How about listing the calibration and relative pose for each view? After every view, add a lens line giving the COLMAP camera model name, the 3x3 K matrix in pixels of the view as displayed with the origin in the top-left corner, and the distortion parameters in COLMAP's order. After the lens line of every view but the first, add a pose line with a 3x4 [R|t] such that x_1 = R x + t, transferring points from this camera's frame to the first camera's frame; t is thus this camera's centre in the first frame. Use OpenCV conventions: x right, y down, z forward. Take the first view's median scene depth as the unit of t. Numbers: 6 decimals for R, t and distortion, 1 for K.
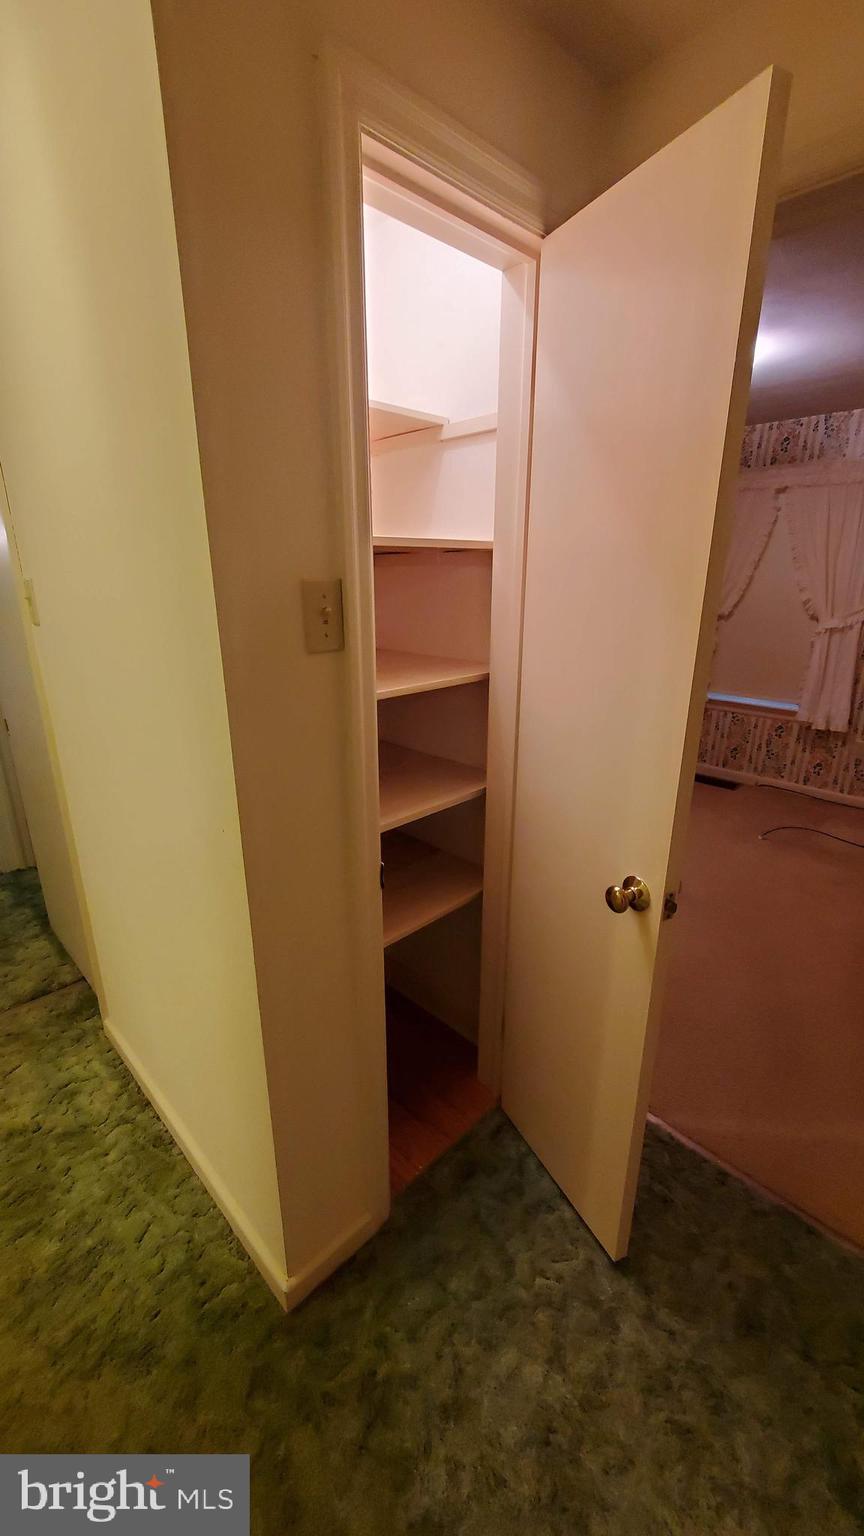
lens RADIAL K [[607.9, 0, 436.1], [0, 607.9, 764.7], [0, 0, 1]] dist [-0.000444, 0.000518]
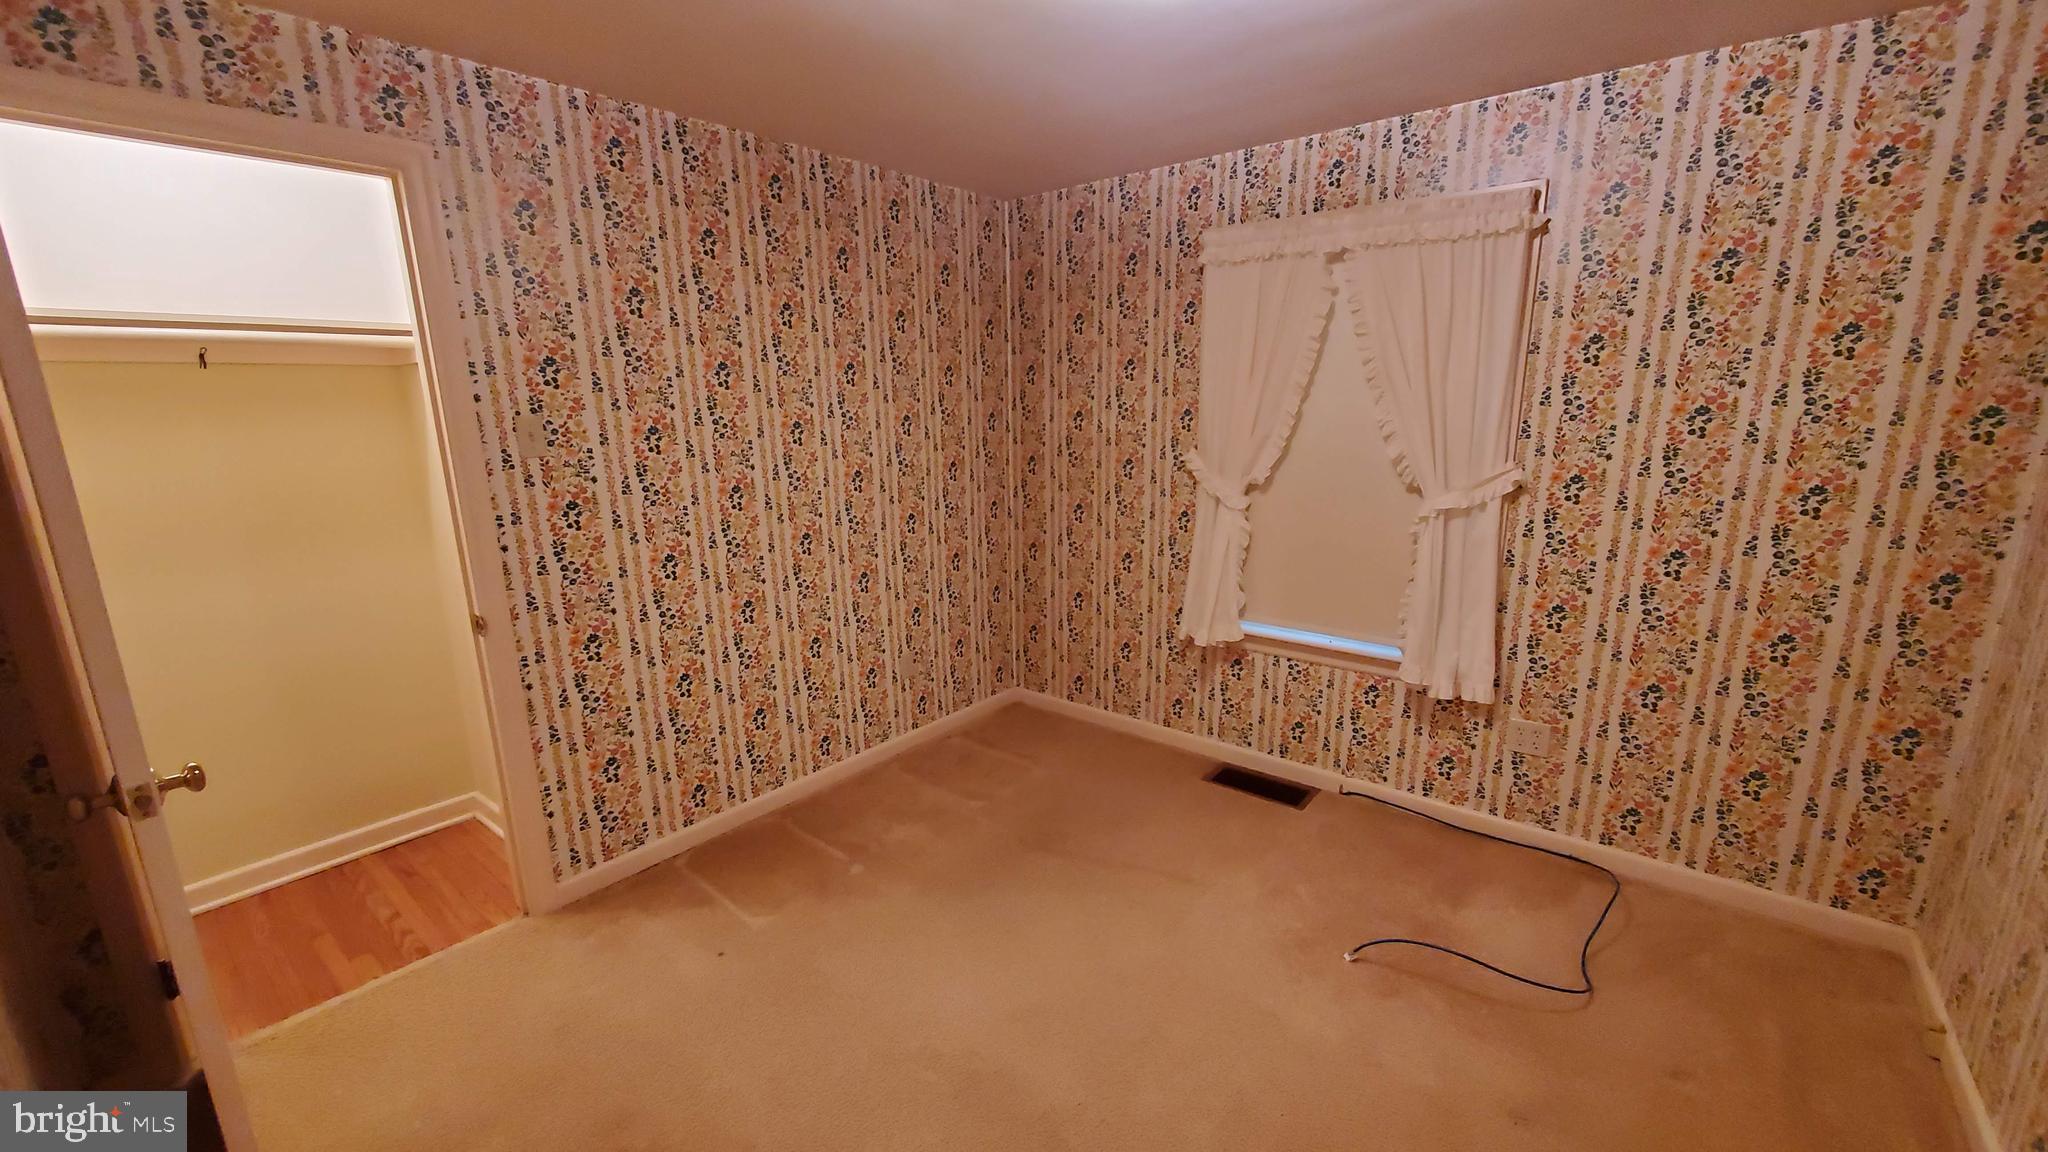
lens RADIAL K [[810.6, 0, 1039.2], [0, 810.6, 585.7], [0, 0, 1]] dist [-0.000444, 0.000518]
pose [[0.994651, -0.035047, 0.097166, 0.219300], [0.043545, 0.995277, -0.086765, -0.107701], [-0.093666, 0.090532, 0.991479, 0.329584]]
